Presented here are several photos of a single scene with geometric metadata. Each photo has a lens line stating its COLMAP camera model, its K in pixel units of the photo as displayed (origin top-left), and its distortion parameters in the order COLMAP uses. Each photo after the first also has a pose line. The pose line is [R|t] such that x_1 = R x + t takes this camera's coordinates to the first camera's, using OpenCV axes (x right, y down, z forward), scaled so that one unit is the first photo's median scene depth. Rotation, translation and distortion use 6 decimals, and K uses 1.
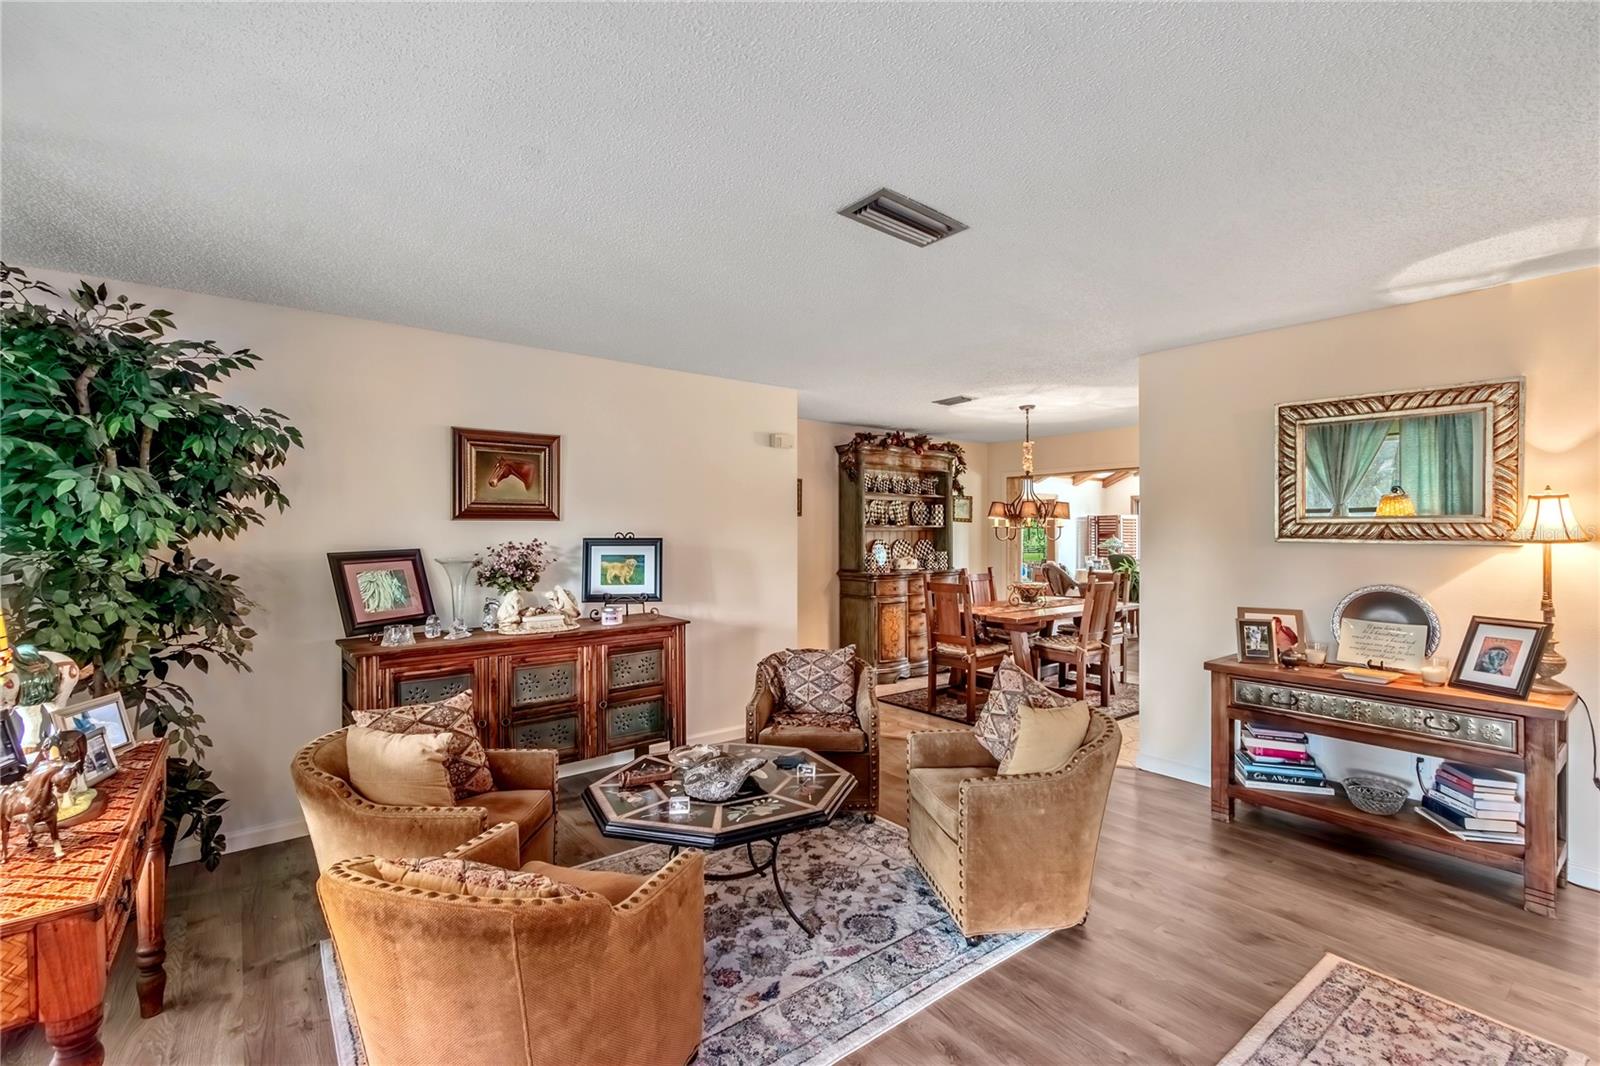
lens RADIAL K [[719.5, 0, 798.9], [0, 719.5, 538.2], [0, 0, 1]] dist [0.000311, 0.000217]
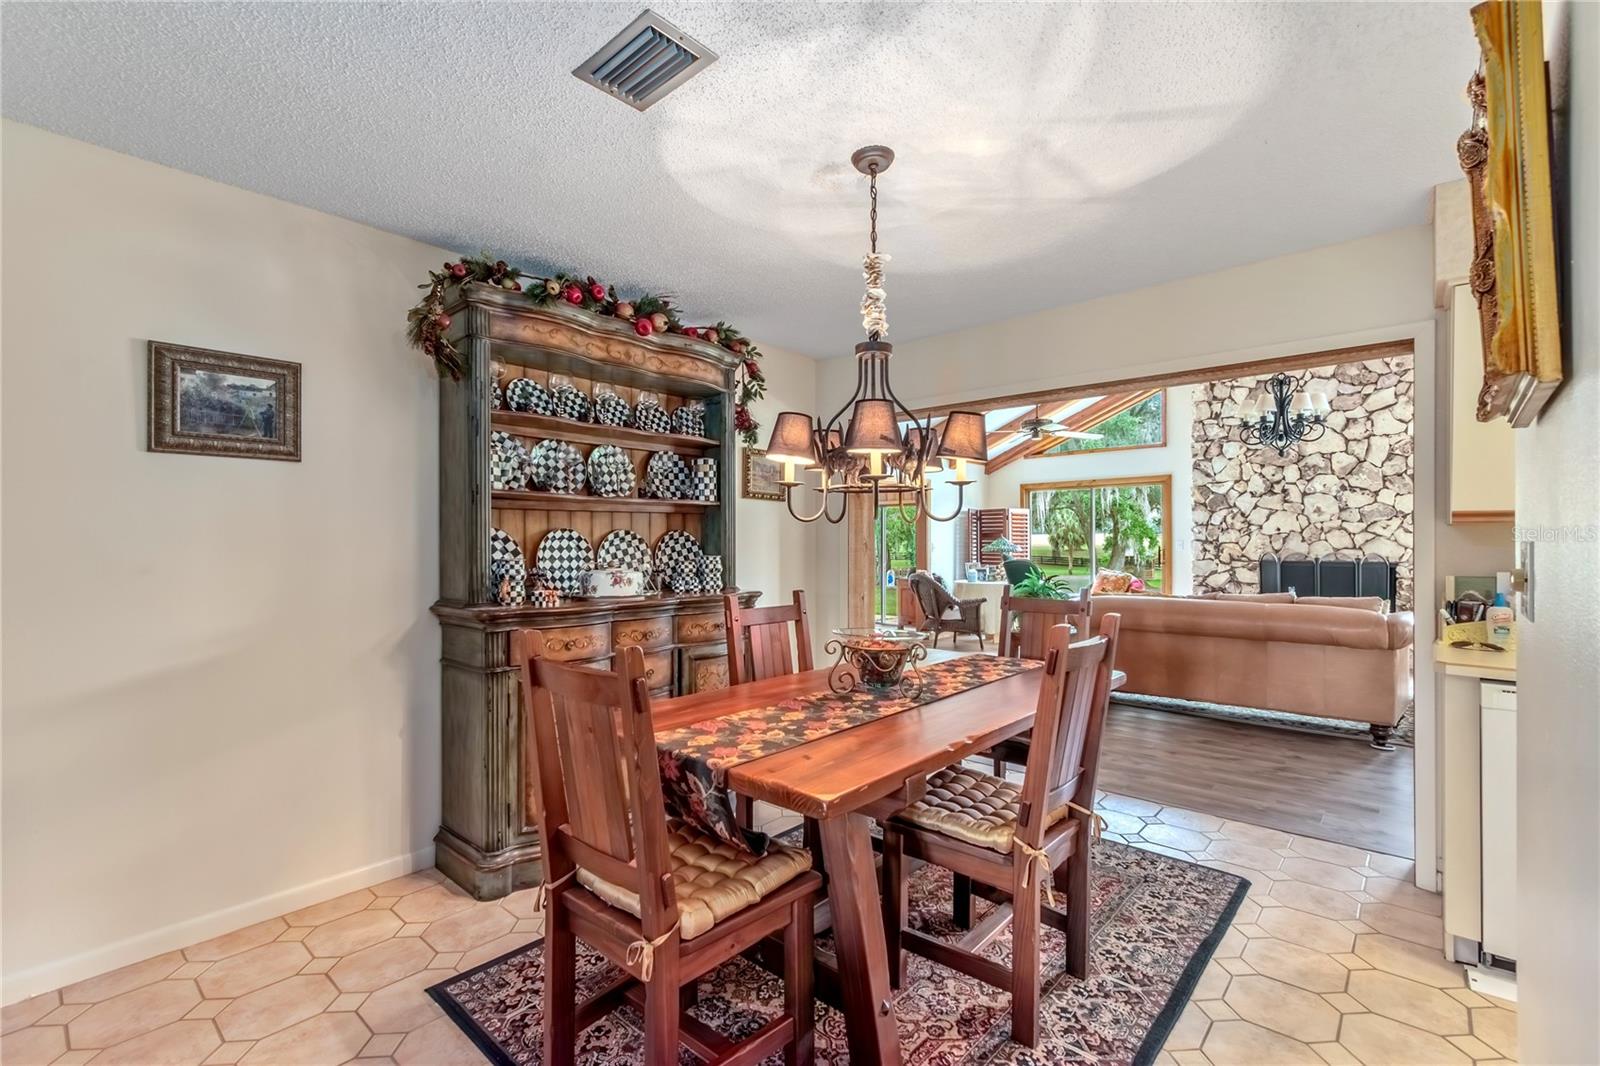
lens RADIAL K [[719.5, 0, 792.3], [0, 719.5, 541.0], [0, 0, 1]] dist [0.000311, 0.000217]
pose [[0.986446, 0.000337, 0.164084, 0.173887], [0.000697, 0.999980, -0.006245, 0.011650], [-0.164083, 0.006274, 0.986427, 0.518585]]
